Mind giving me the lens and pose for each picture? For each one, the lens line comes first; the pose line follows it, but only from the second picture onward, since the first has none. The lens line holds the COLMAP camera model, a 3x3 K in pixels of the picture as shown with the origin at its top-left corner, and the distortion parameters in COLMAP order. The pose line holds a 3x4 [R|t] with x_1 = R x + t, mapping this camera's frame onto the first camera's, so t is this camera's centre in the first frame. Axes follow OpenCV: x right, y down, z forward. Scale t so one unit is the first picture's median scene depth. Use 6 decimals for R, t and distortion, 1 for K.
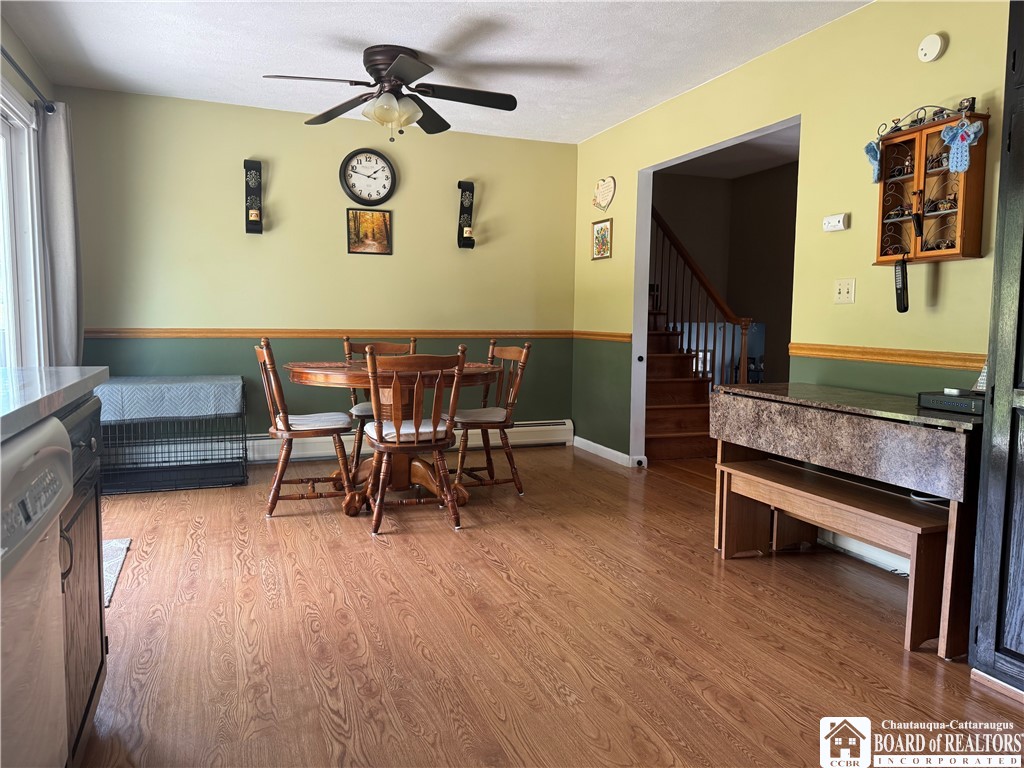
lens RADIAL K [[719.9, 0, 517.3], [0, 719.9, 378.8], [0, 0, 1]] dist [0.053188, -0.063854]
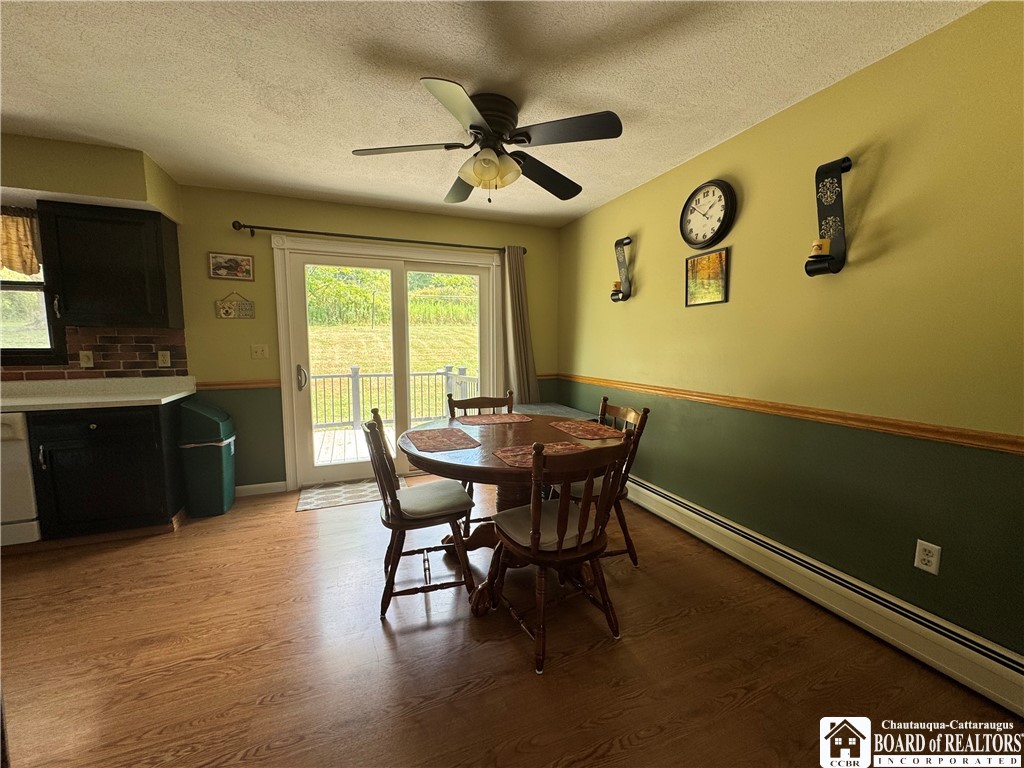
lens RADIAL K [[408.0, 0, 512.2], [0, 408.0, 382.9], [0, 0, 1]] dist [-0.003330, 0.000125]
pose [[0.000524, 0.084795, -0.996398, 0.468533], [-0.083869, 0.992892, 0.084453, -0.168839], [0.996477, 0.083523, 0.007632, 1.275530]]
